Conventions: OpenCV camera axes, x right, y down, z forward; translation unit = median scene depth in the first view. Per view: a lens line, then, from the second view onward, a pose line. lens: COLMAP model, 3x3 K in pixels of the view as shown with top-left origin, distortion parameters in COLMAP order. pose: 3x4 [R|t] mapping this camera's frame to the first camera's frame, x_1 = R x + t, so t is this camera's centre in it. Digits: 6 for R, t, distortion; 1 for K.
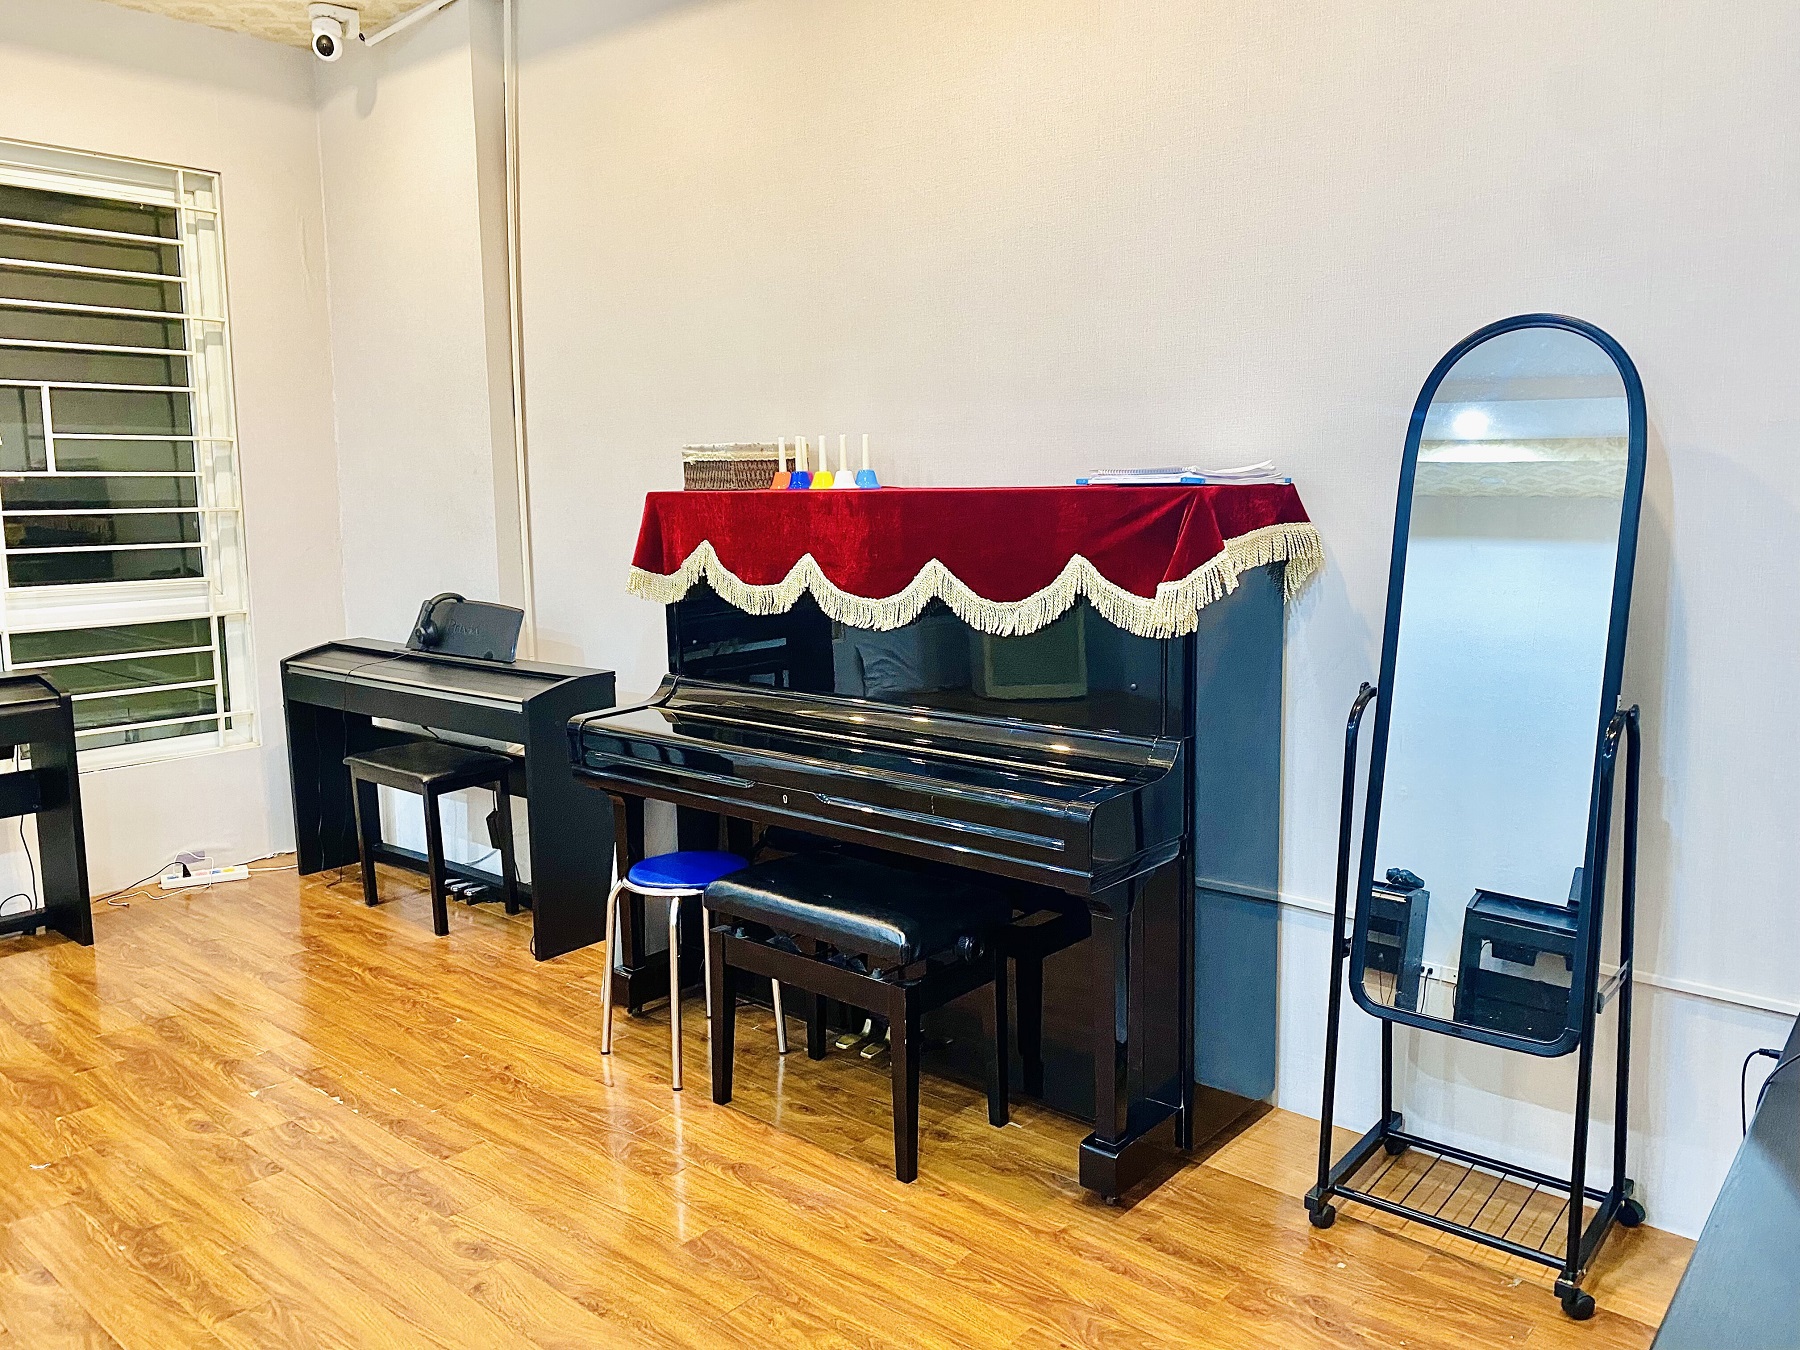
lens RADIAL K [[1381.1, 0, 900.0], [0, 1381.1, 675.0], [0, 0, 1]] dist [0.083343, -0.091571]
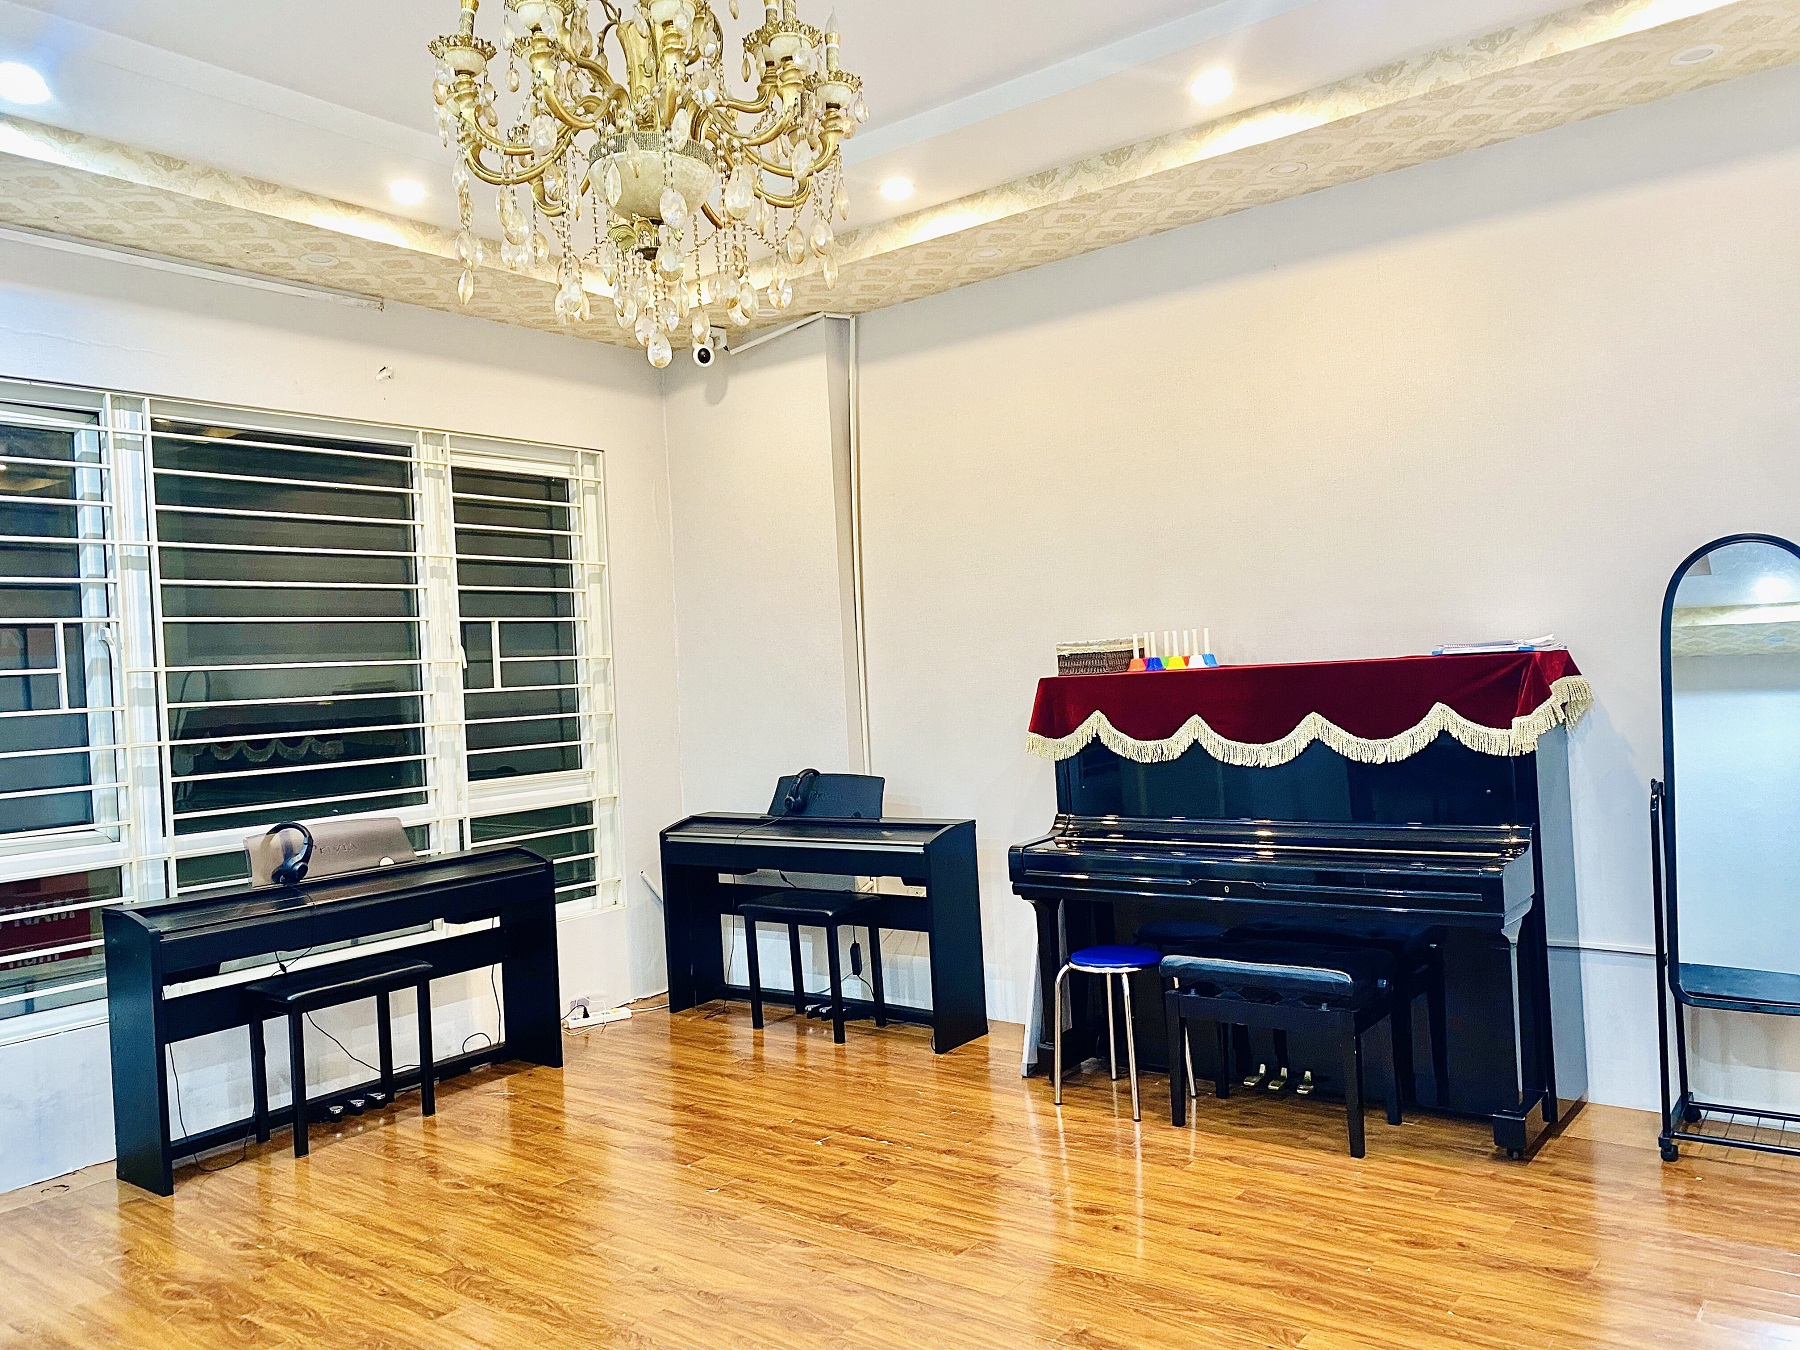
lens RADIAL K [[1420.3, 0, 904.8], [0, 1420.3, 677.9], [0, 0, 1]] dist [0.085908, -0.084233]
pose [[0.996949, -0.044319, 0.064249, -0.413979], [0.052582, 0.989691, -0.133218, 0.045982], [-0.057682, 0.136190, 0.989002, -0.365892]]
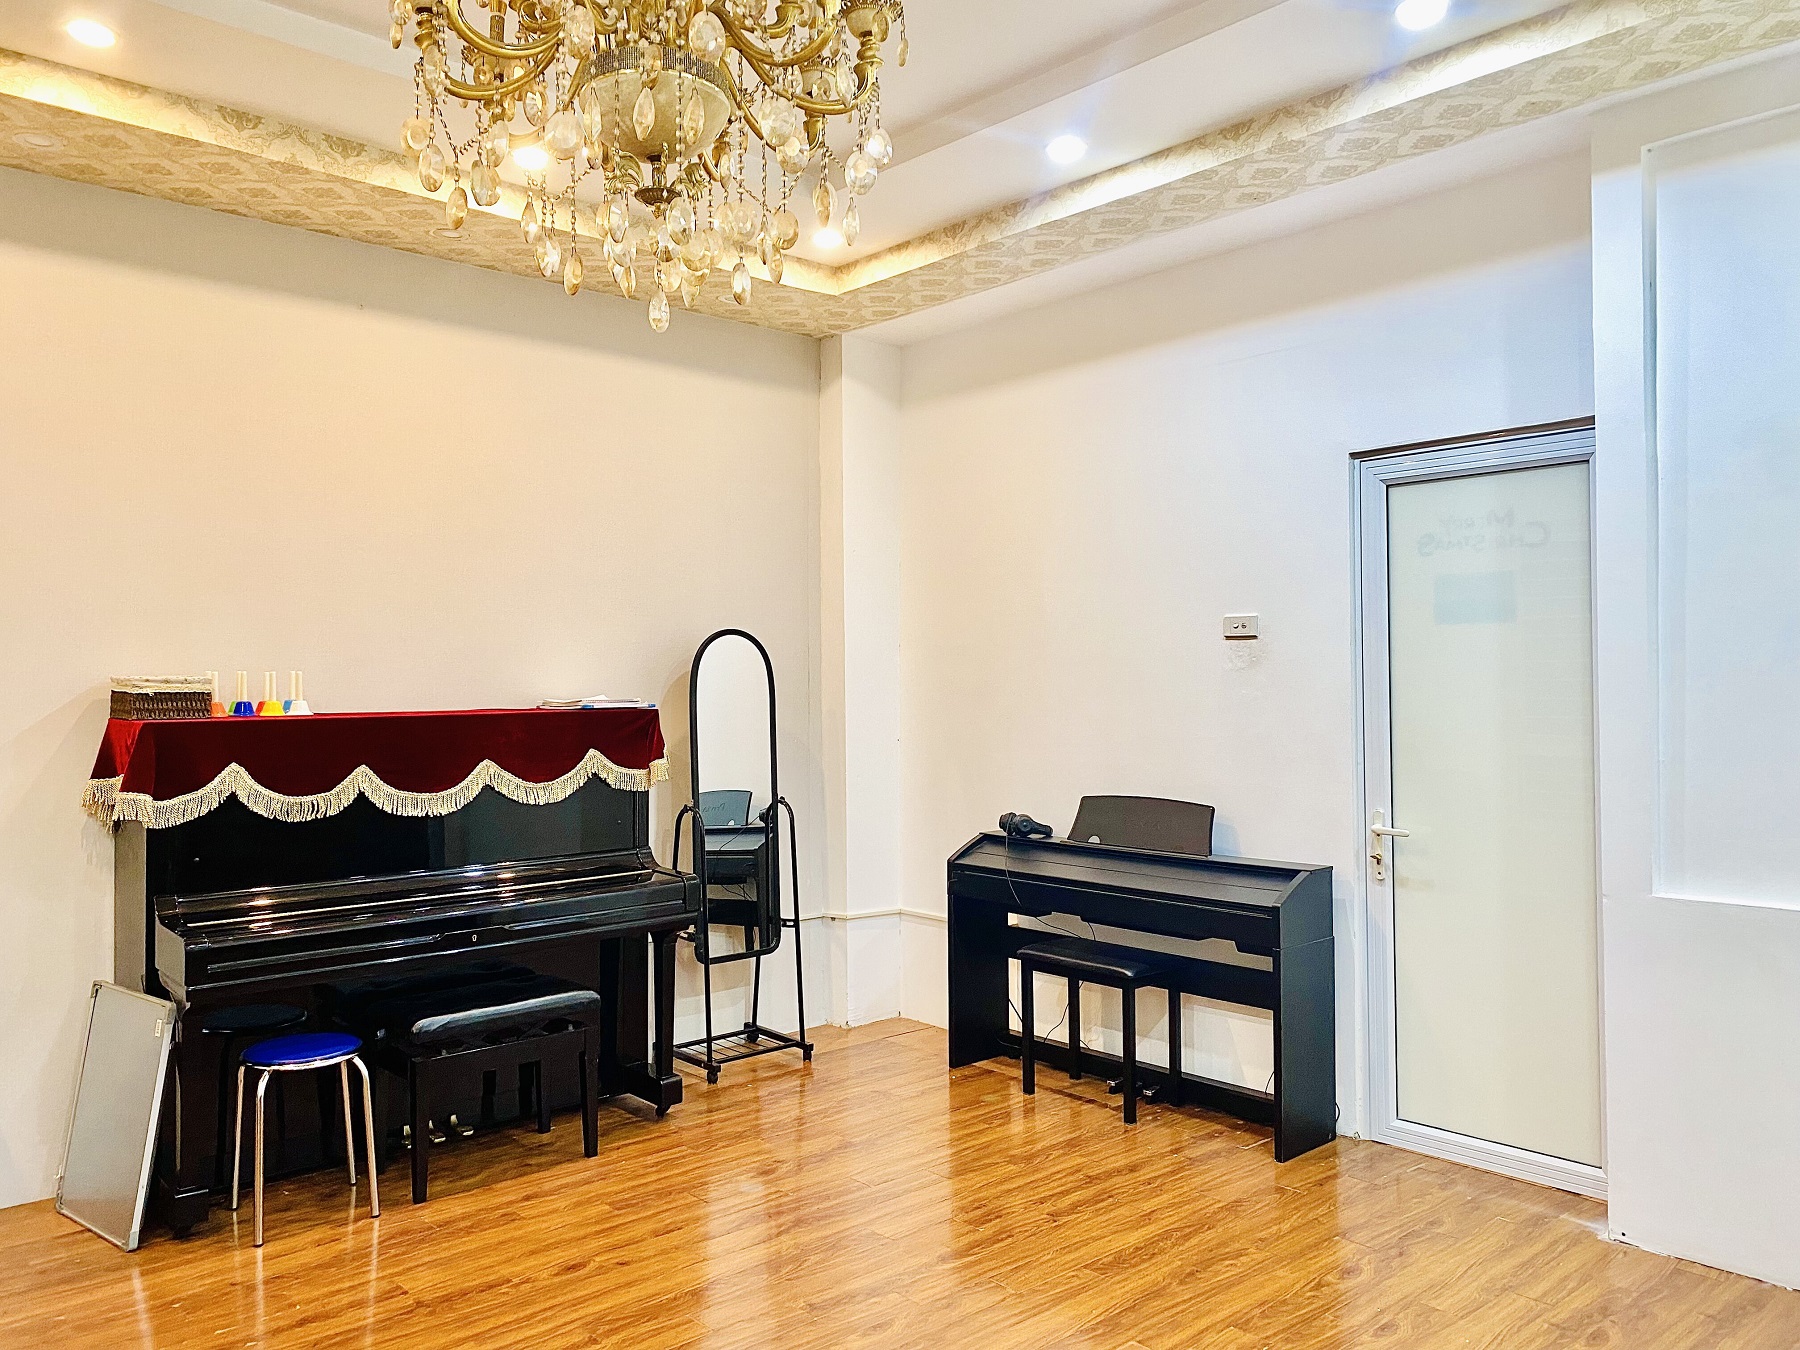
lens RADIAL K [[1420.3, 0, 904.8], [0, 1420.3, 677.9], [0, 0, 1]] dist [0.085908, -0.084233]
pose [[0.100649, 0.013448, 0.994831, -1.242724], [0.142346, 0.989427, -0.027776, -0.055304], [-0.984686, 0.144406, 0.097671, 0.339173]]
